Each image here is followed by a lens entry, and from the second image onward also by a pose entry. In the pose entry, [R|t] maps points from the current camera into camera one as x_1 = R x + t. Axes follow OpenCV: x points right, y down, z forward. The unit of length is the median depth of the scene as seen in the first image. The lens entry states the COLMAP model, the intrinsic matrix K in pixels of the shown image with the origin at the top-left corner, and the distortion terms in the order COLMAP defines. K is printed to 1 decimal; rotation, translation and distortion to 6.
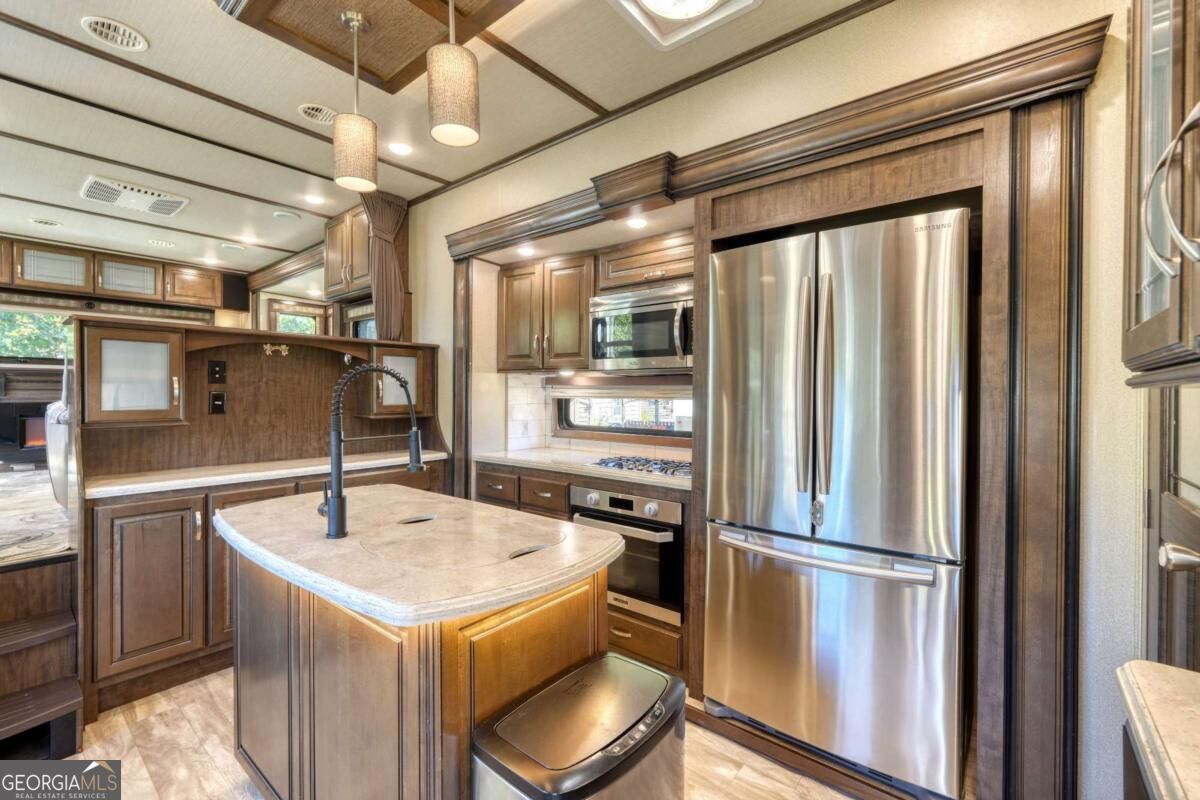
lens RADIAL K [[511.5, 0, 599.7], [0, 511.5, 397.6], [0, 0, 1]] dist [-0.001334, -0.000123]
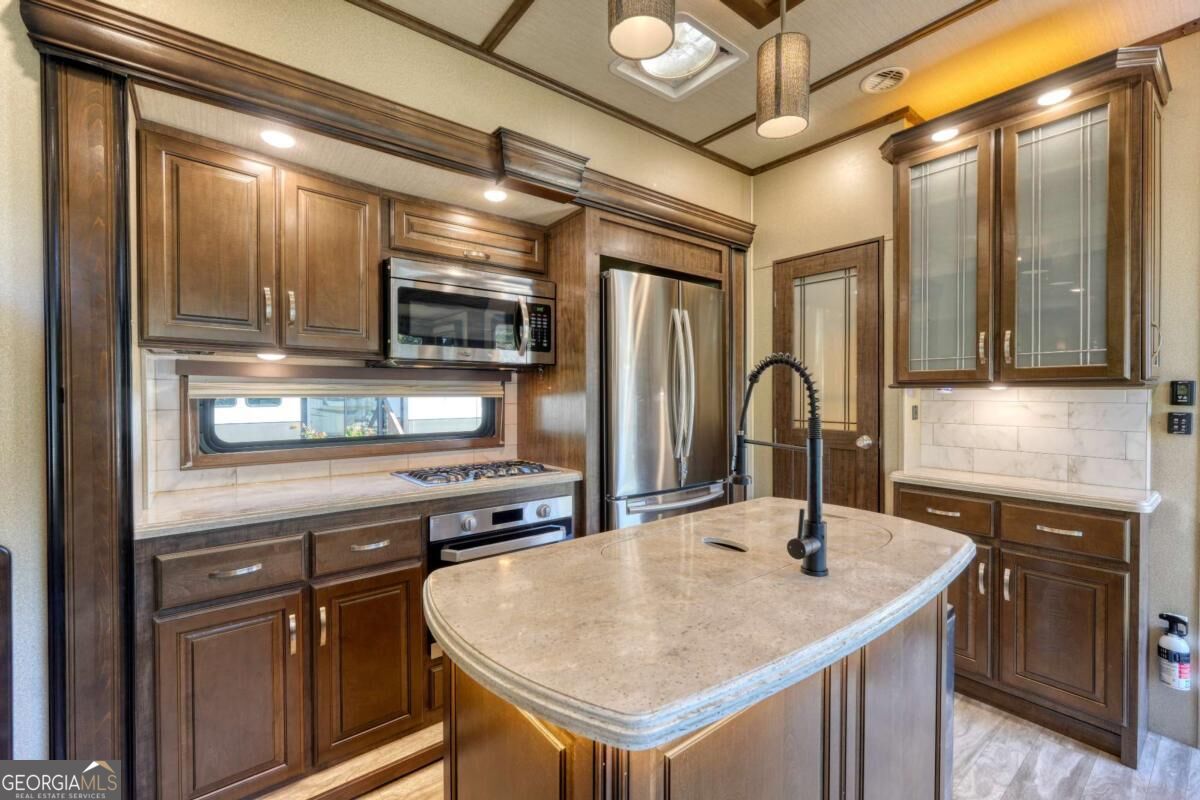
lens RADIAL K [[511.5, 0, 600.9], [0, 511.5, 395.5], [0, 0, 1]] dist [-0.001334, -0.000123]
pose [[0.213199, -0.016514, 0.976869, -0.762399], [0.007102, 0.999857, 0.015352, -0.010828], [-0.976983, 0.003665, 0.213286, 0.648184]]
